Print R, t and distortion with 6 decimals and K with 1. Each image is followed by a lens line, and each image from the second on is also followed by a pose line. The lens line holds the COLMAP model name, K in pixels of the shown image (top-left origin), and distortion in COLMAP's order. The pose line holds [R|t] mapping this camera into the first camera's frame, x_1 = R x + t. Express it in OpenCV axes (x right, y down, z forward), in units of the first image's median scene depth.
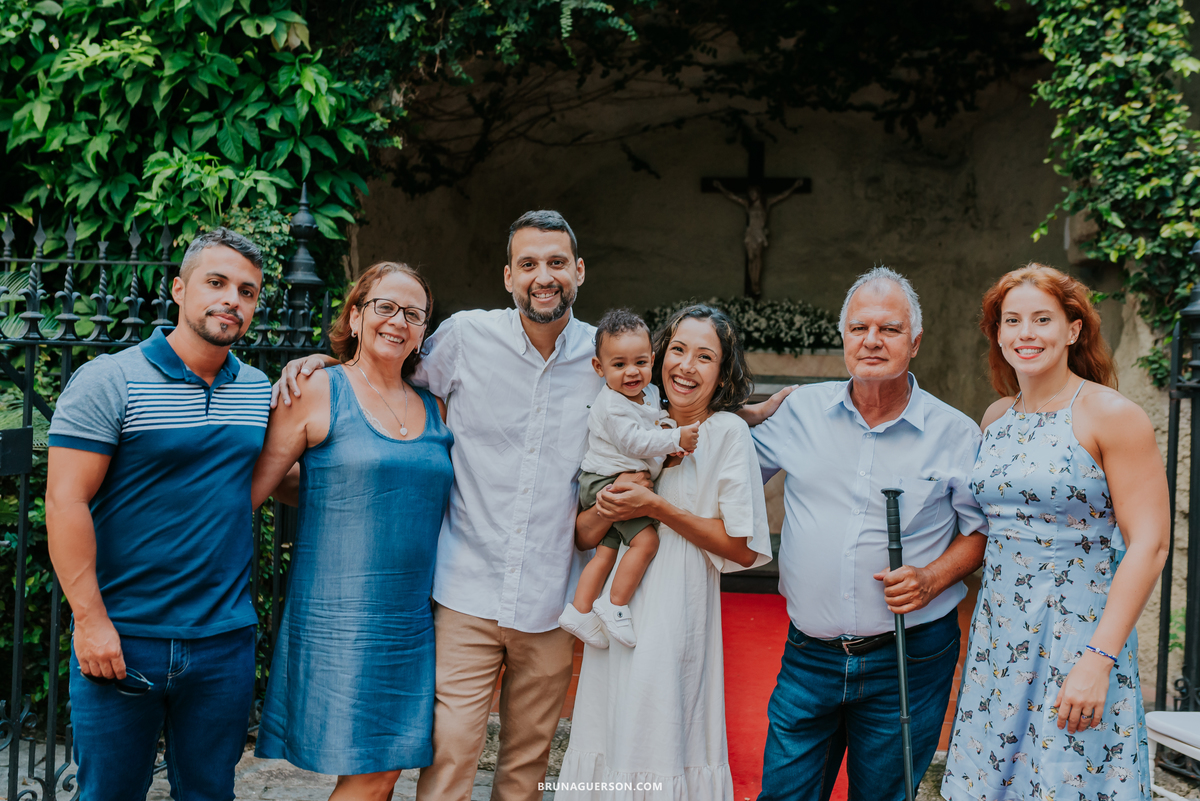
lens RADIAL K [[1216.5, 0, 594.9], [0, 1216.5, 372.9], [0, 0, 1]] dist [-0.010033, 0.000000]
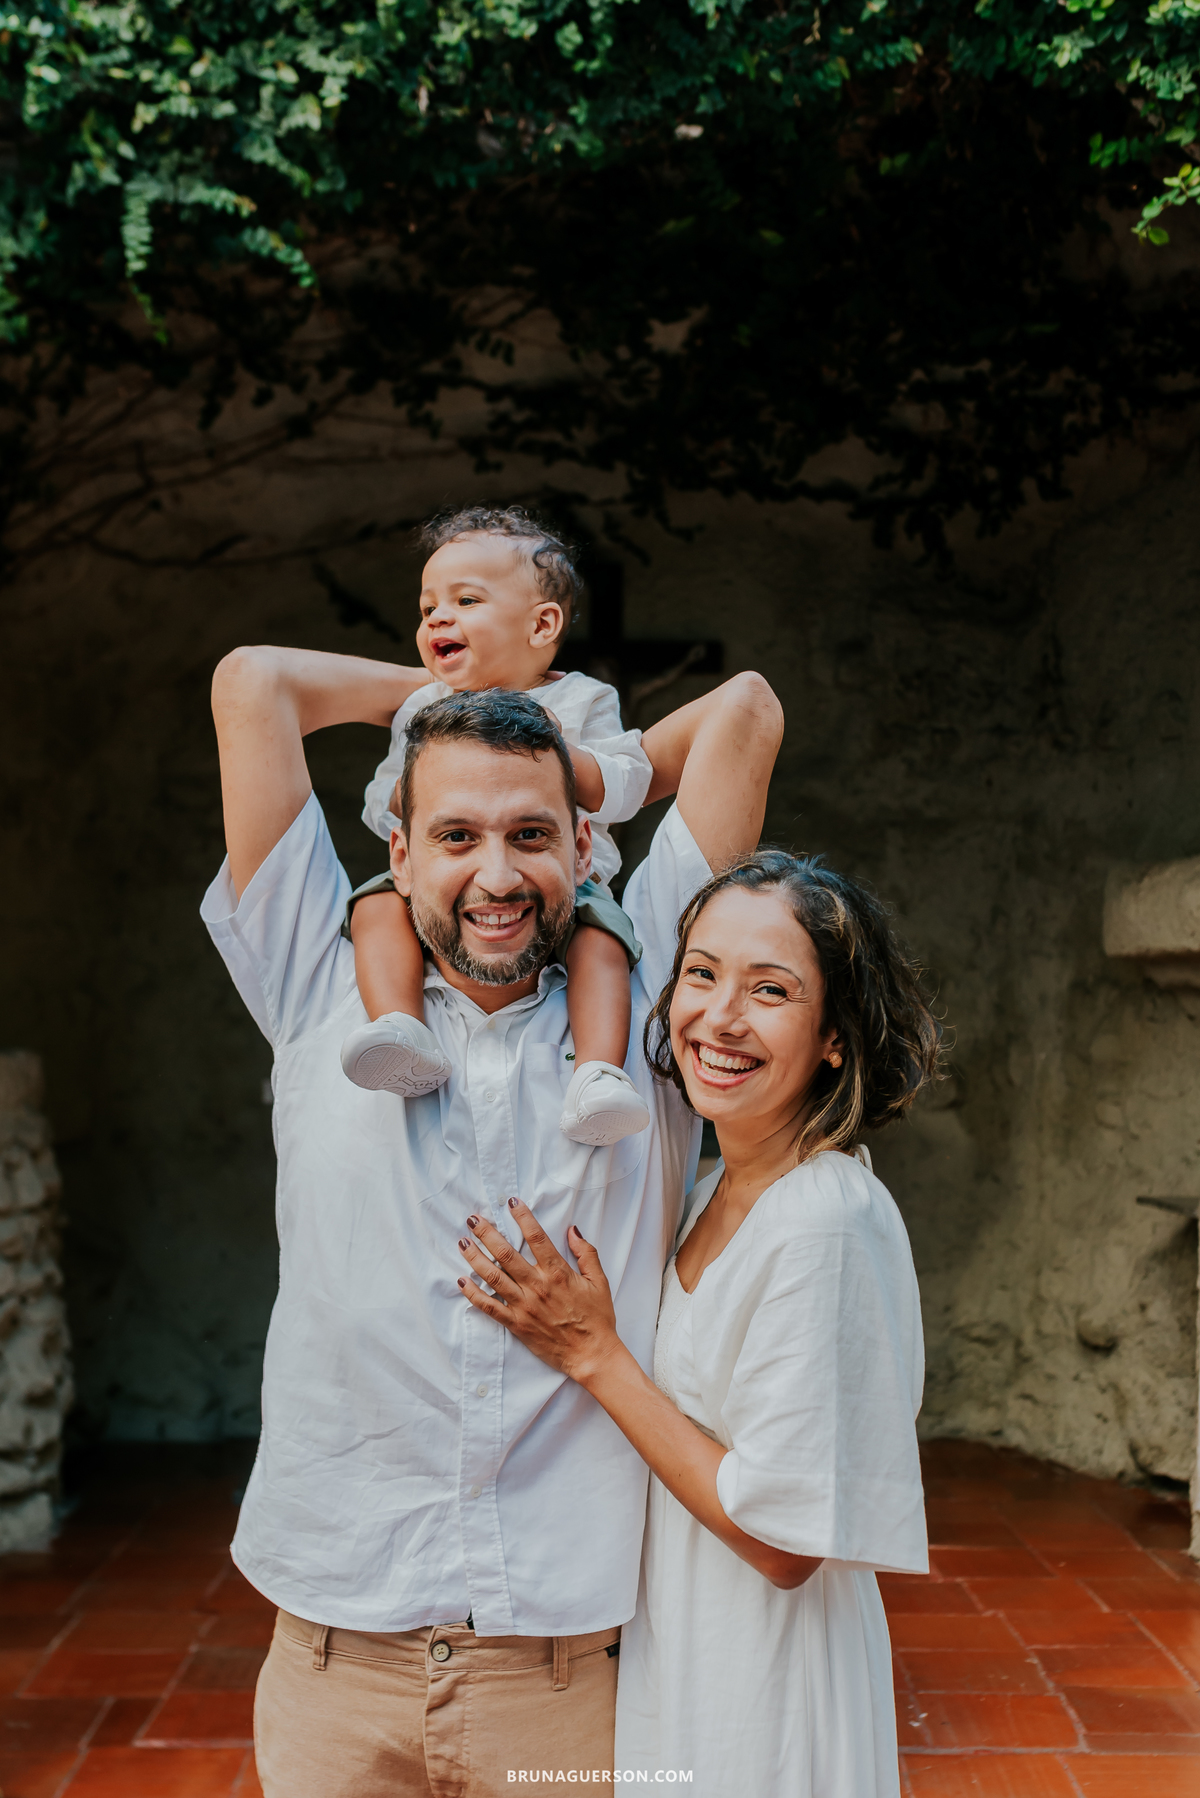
lens RADIAL K [[1822.7, 0, 663.3], [0, 1822.7, 1044.2], [0, 0, 1]] dist [-0.010033, 0.000000]
pose [[0.987305, -0.023790, 0.157045, 0.041748], [0.018965, 0.999303, 0.032147, -0.028397], [-0.157700, -0.028761, 0.987068, 0.311232]]
